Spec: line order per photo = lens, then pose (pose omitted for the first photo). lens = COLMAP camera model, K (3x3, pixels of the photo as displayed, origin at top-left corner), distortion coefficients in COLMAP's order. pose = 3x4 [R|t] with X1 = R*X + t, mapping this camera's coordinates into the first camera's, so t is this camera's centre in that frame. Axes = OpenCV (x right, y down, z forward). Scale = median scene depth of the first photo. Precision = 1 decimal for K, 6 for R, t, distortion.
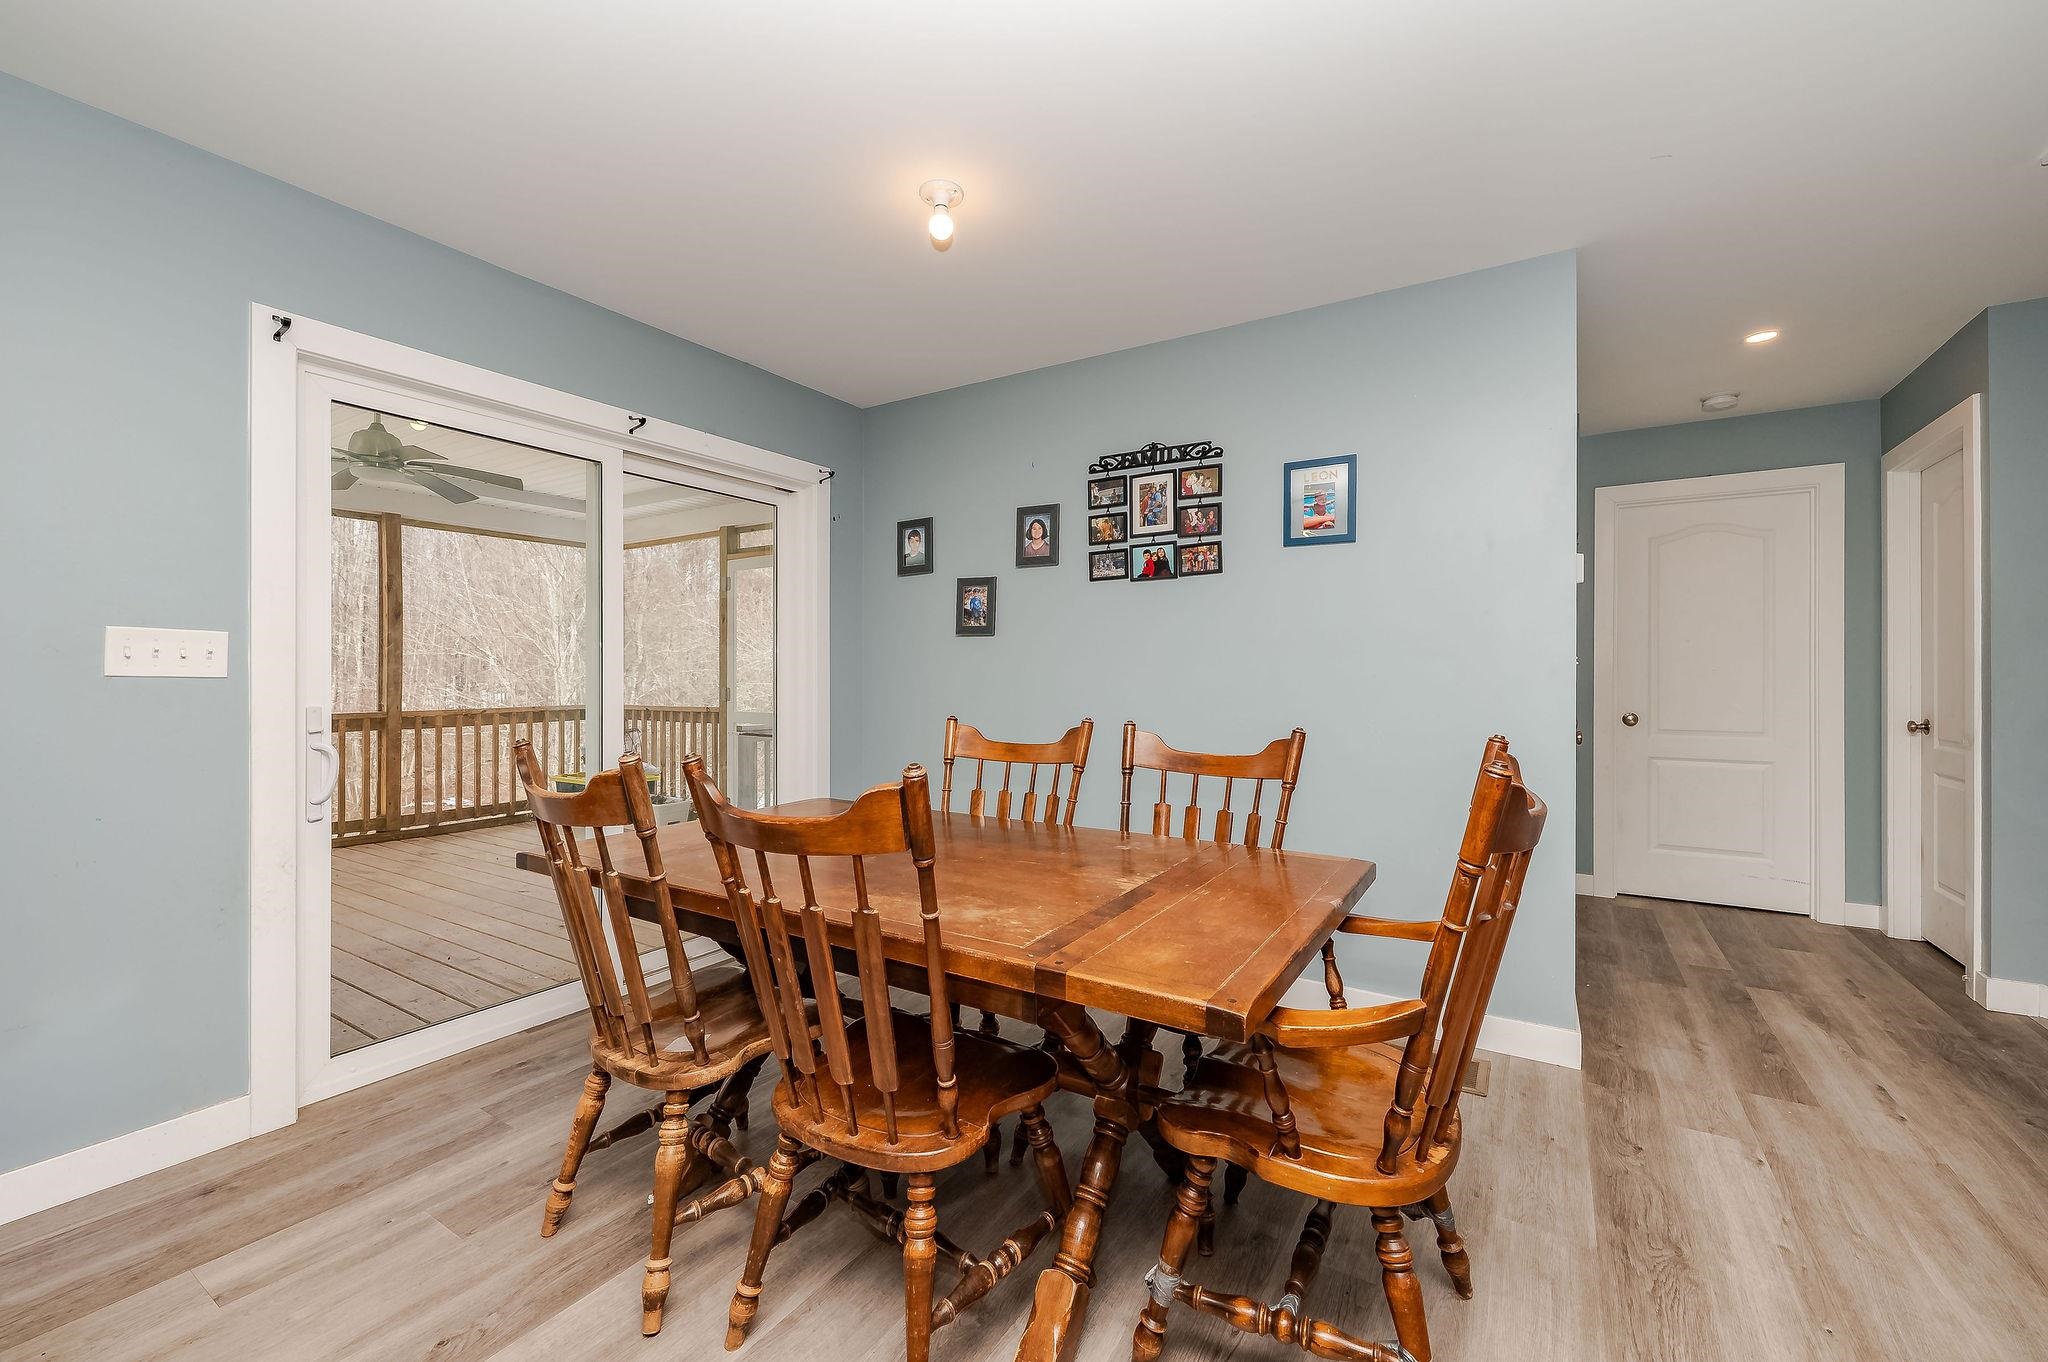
lens RADIAL K [[836.3, 0, 1024.7], [0, 836.3, 673.4], [0, 0, 1]] dist [-0.006540, 0.001405]
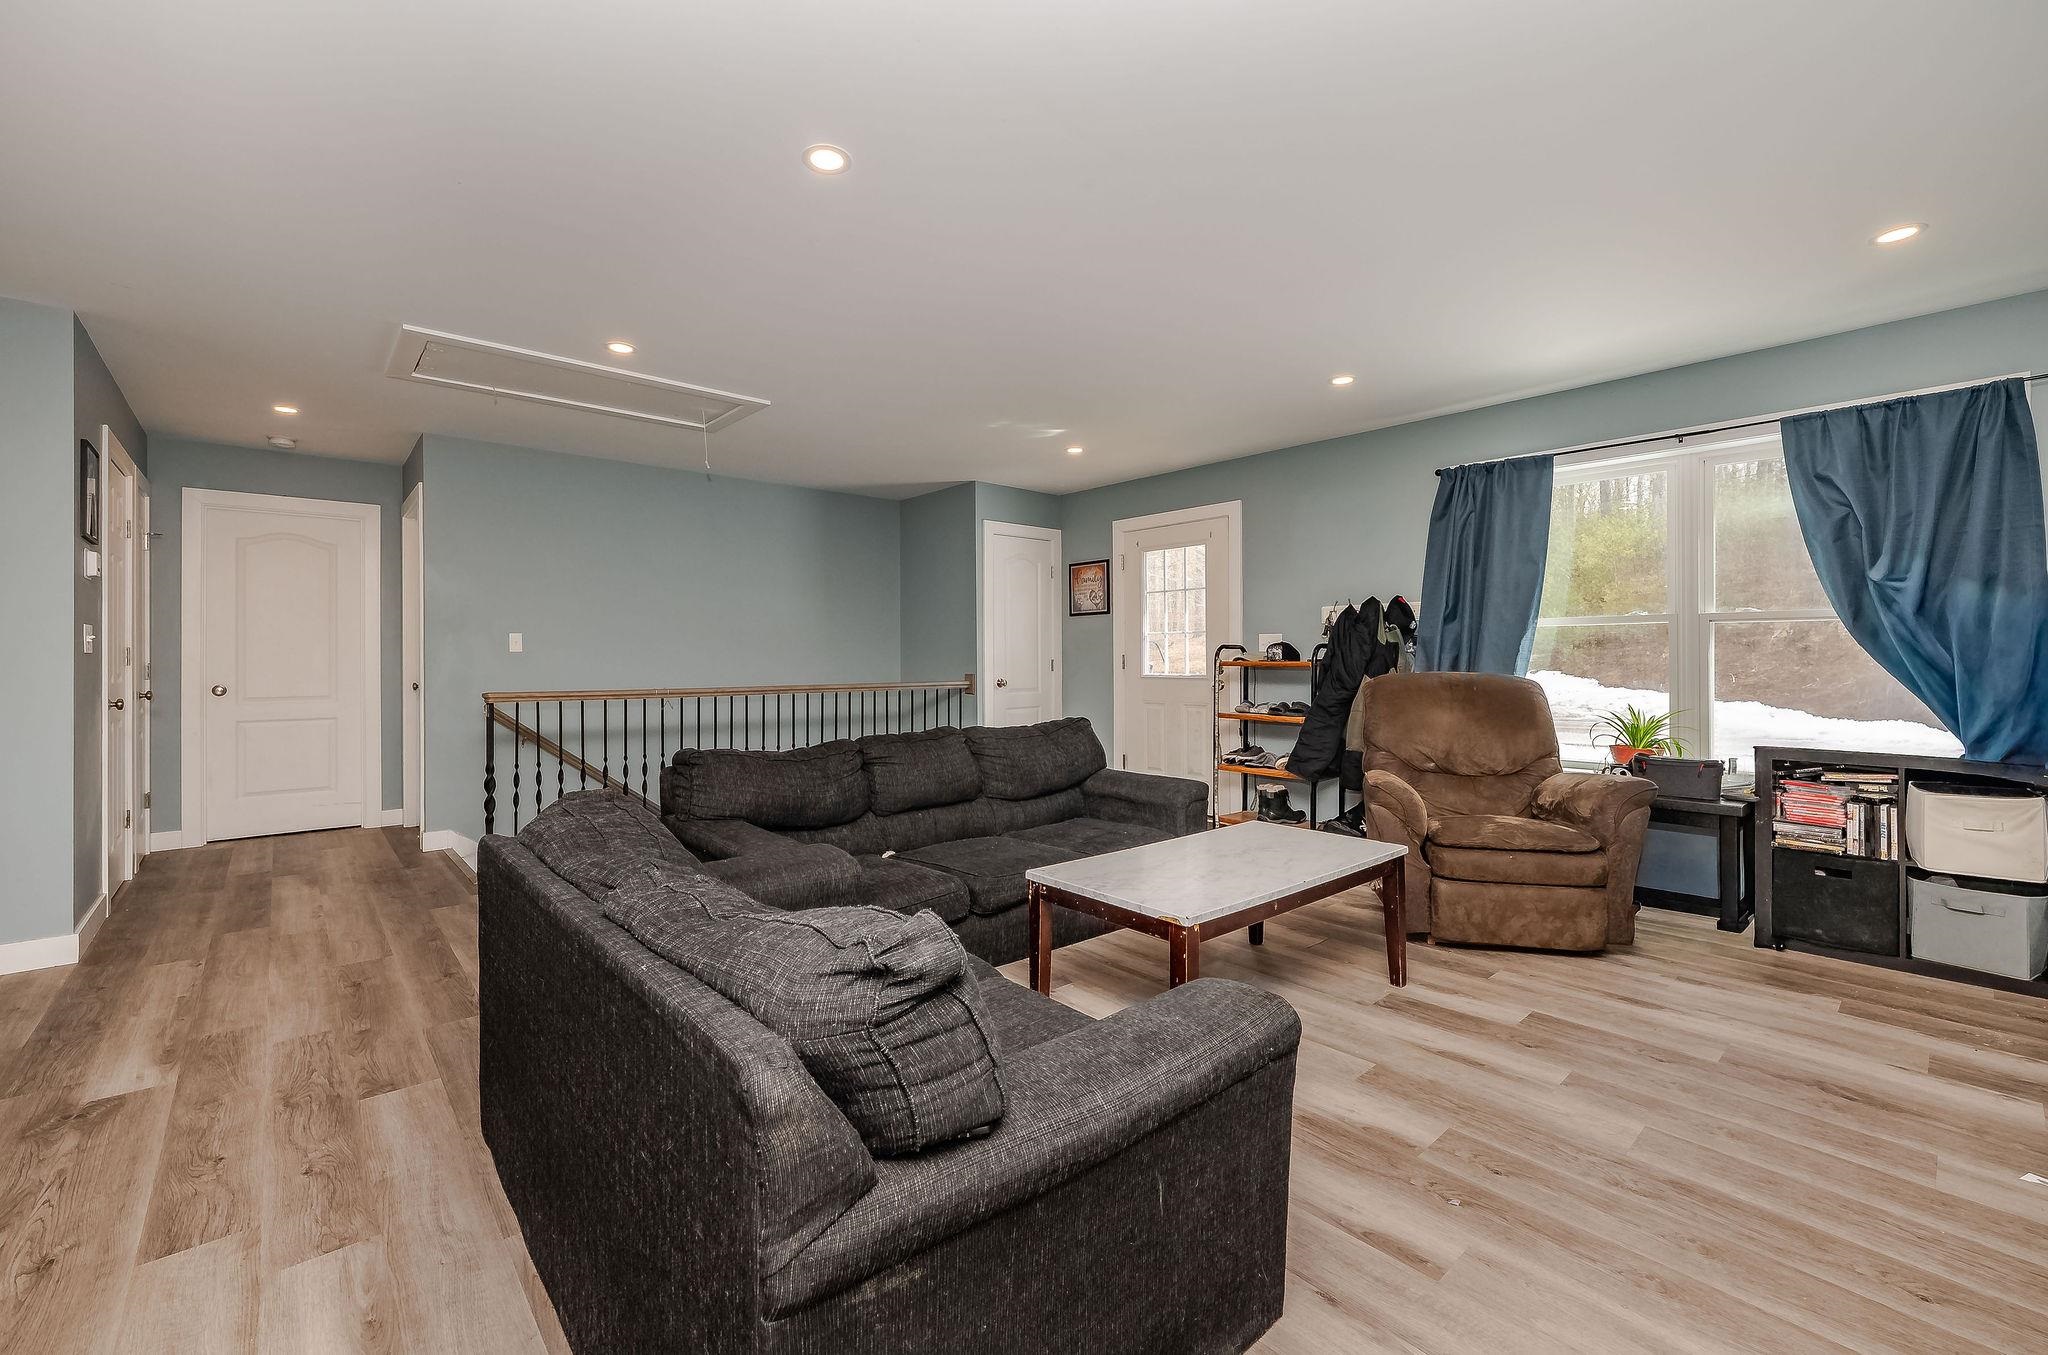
lens RADIAL K [[836.3, 0, 1018.5], [0, 836.3, 665.2], [0, 0, 1]] dist [-0.006540, 0.001405]
pose [[0.286040, -0.010494, 0.958160, -0.097281], [-0.001520, 0.999934, 0.011405, 0.007491], [-0.958216, -0.004718, 0.286005, -0.563691]]
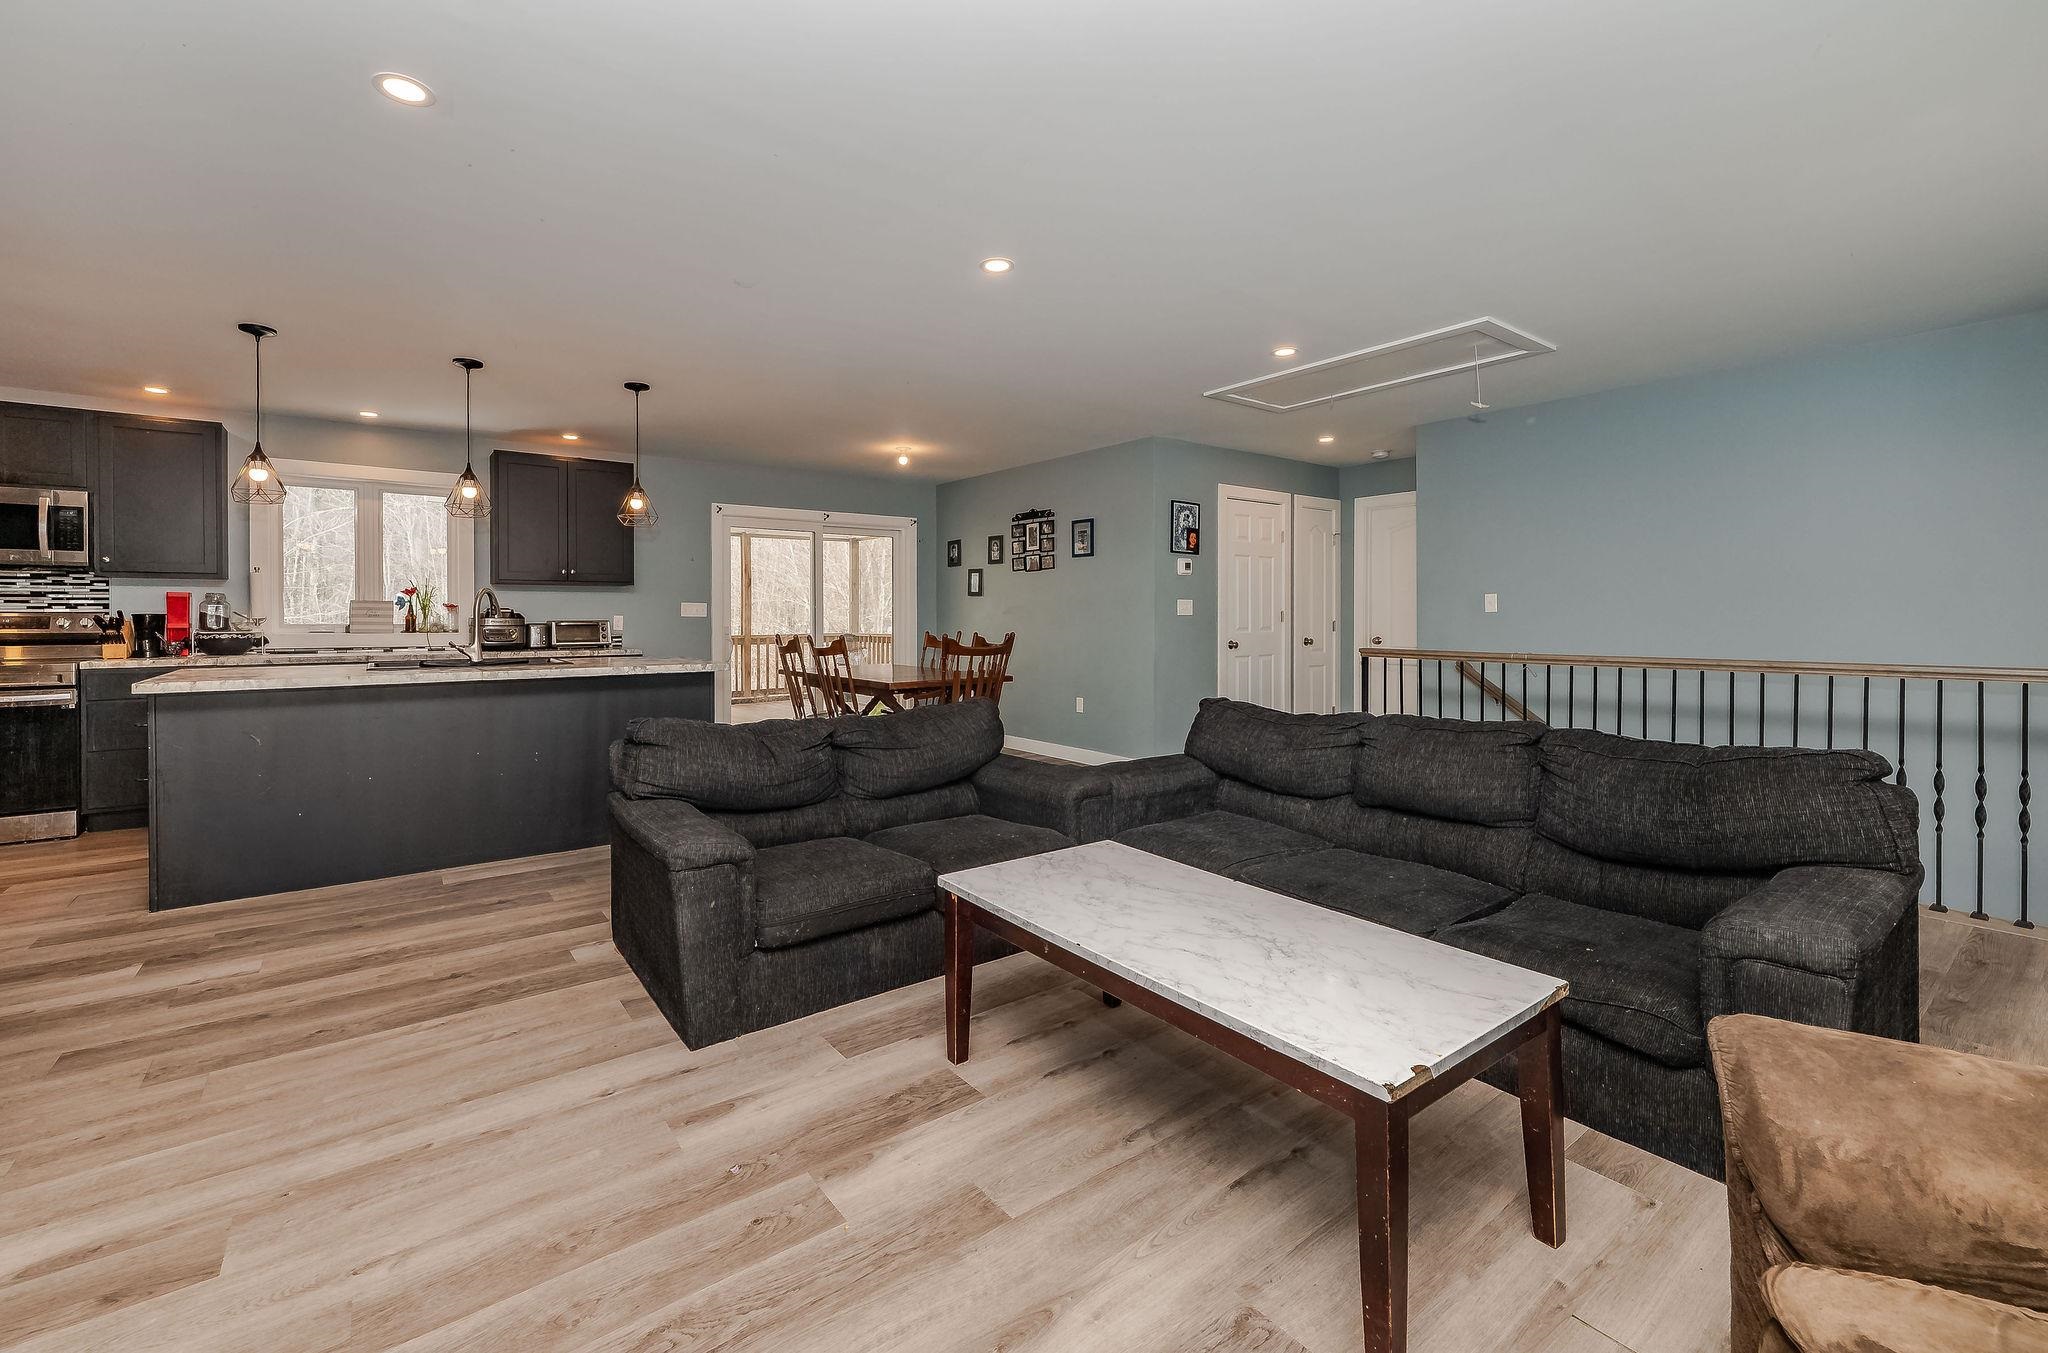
lens RADIAL K [[836.3, 0, 946.7], [0, 836.3, 627.8], [0, 0, 1]] dist [-0.006540, 0.001405]
pose [[0.916315, 0.001278, -0.400457, 0.832289], [0.005236, 0.999871, 0.015171, 0.000981], [0.400424, -0.015999, 0.916190, -1.113322]]
